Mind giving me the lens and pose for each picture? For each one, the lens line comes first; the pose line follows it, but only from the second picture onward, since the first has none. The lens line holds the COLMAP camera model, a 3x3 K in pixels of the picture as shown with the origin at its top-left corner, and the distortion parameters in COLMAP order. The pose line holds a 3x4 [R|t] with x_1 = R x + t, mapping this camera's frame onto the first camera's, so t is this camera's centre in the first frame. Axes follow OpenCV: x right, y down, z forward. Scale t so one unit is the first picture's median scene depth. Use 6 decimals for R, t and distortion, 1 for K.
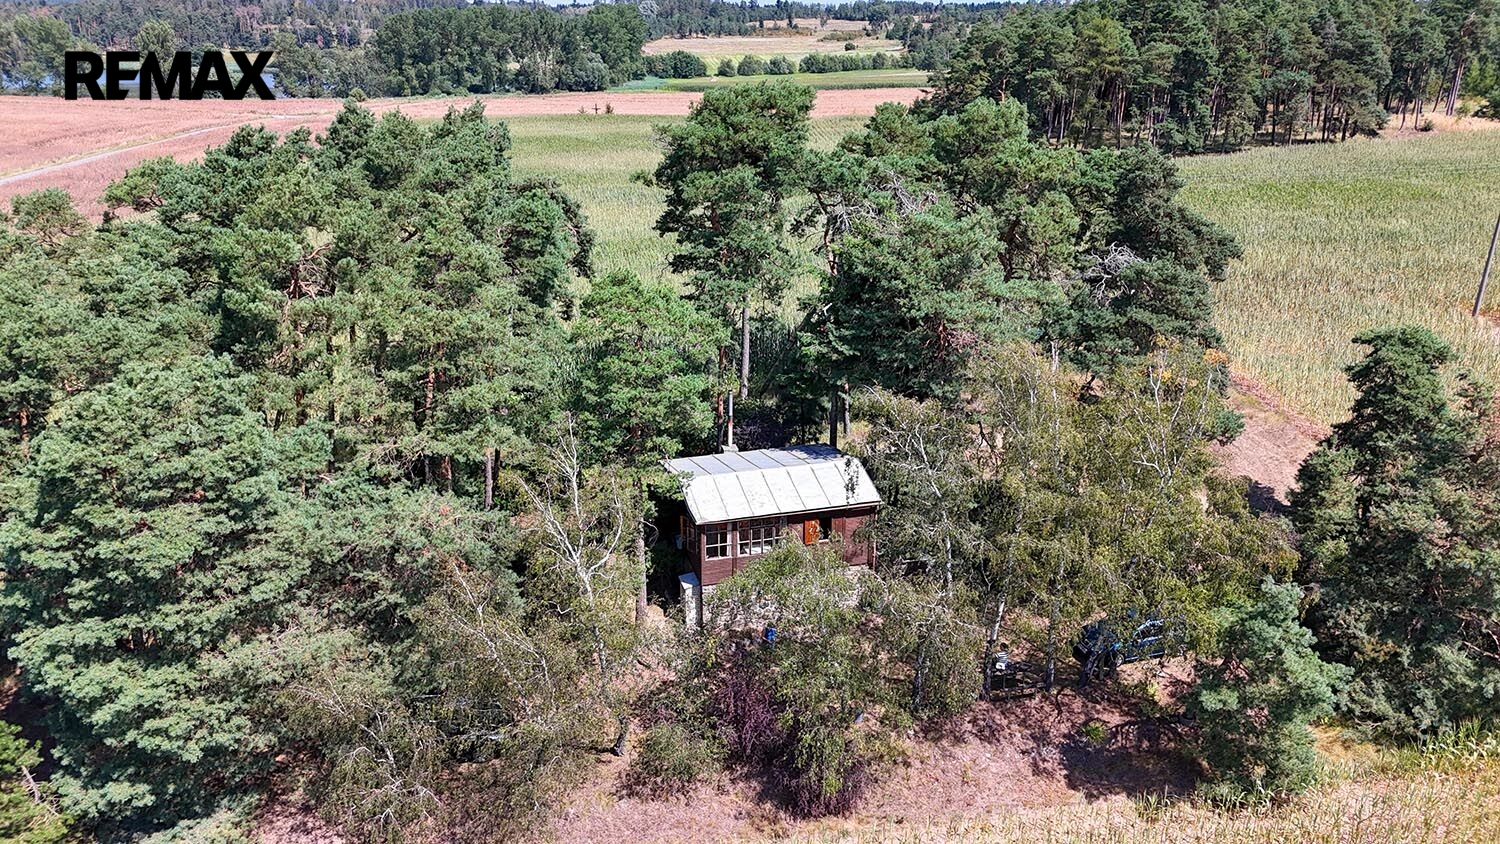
lens RADIAL K [[1123.9, 0, 750.0], [0, 1123.9, 422.0], [0, 0, 1]] dist [0.115730, -0.142994]
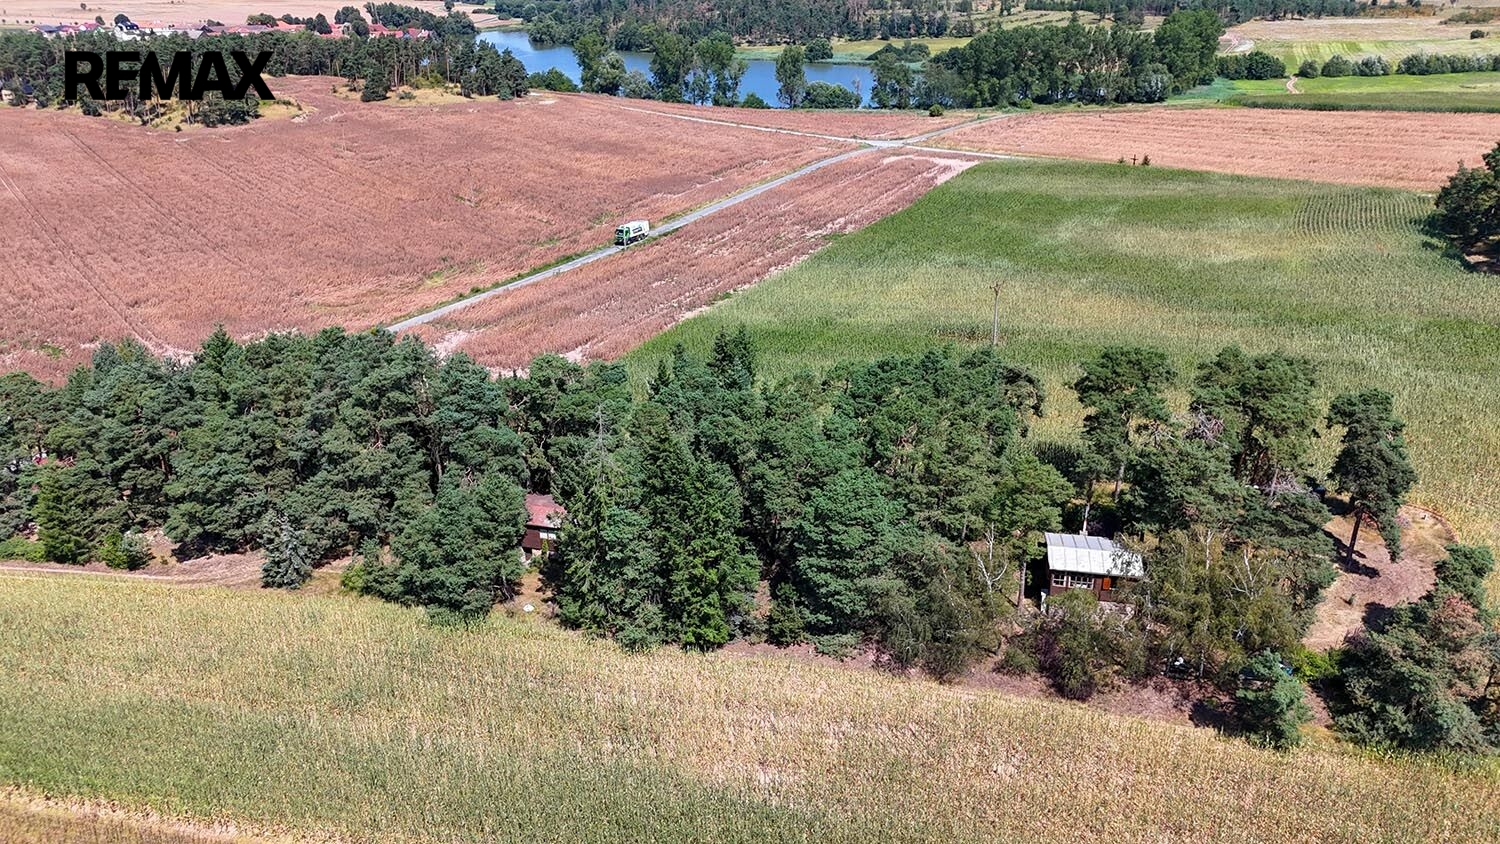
lens RADIAL K [[1123.9, 0, 750.0], [0, 1123.9, 422.0], [0, 0, 1]] dist [0.115730, -0.142994]
pose [[0.889960, 0.165736, -0.424856, 0.327039], [-0.148879, 0.986169, 0.072841, -0.268429], [0.431052, -0.001574, 0.902326, -1.277870]]
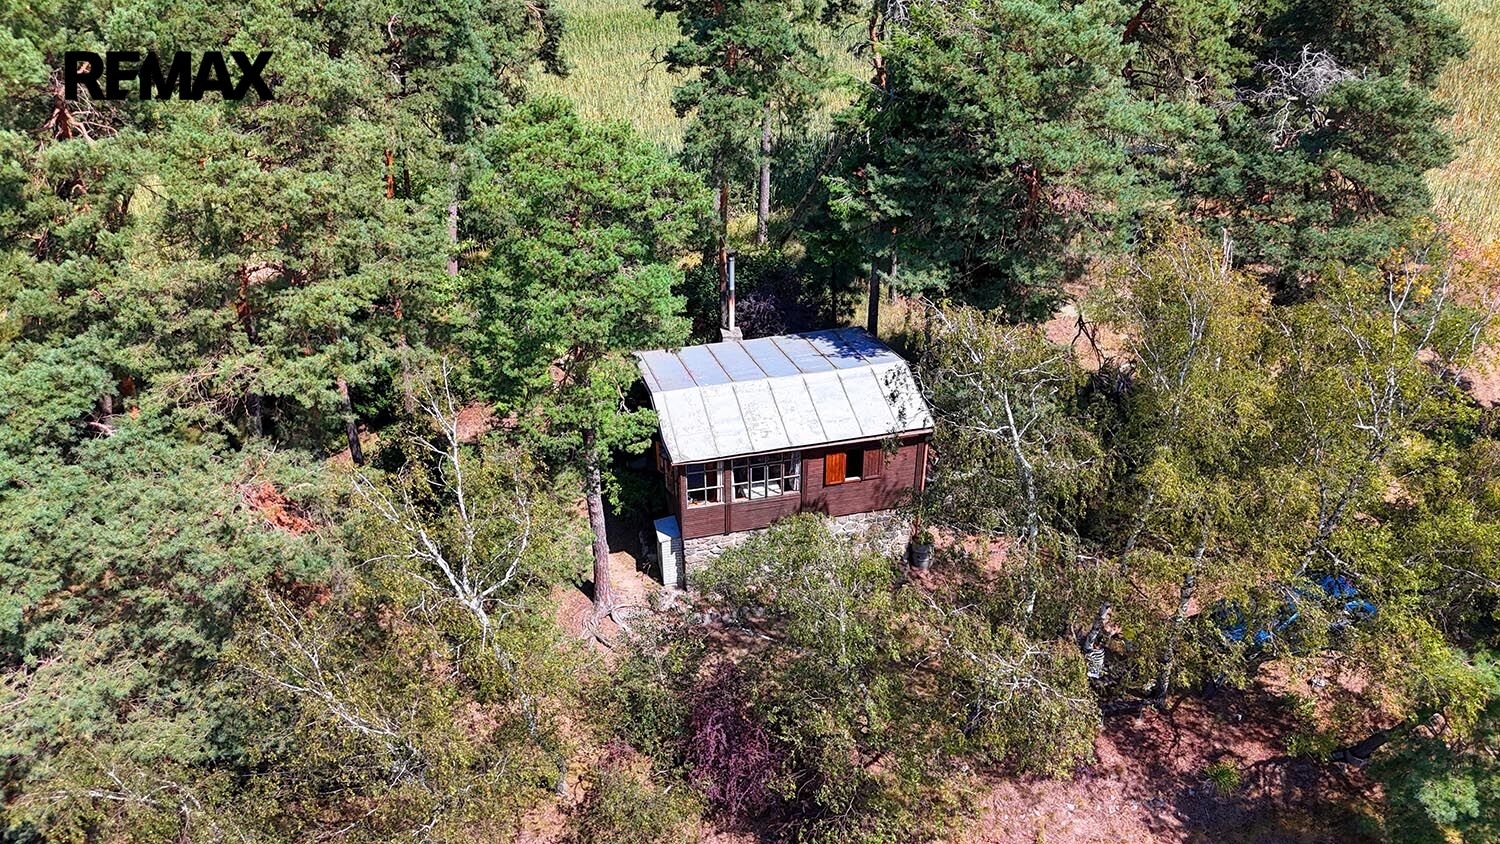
lens RADIAL K [[1144.8, 0, 744.2], [0, 1144.8, 423.2], [0, 0, 1]] dist [0.089631, -0.090884]
pose [[0.998860, 0.015780, -0.045042, 0.029215], [-0.006772, 0.981071, 0.193532, -0.073533], [0.047244, -0.193007, 0.980059, 0.290727]]
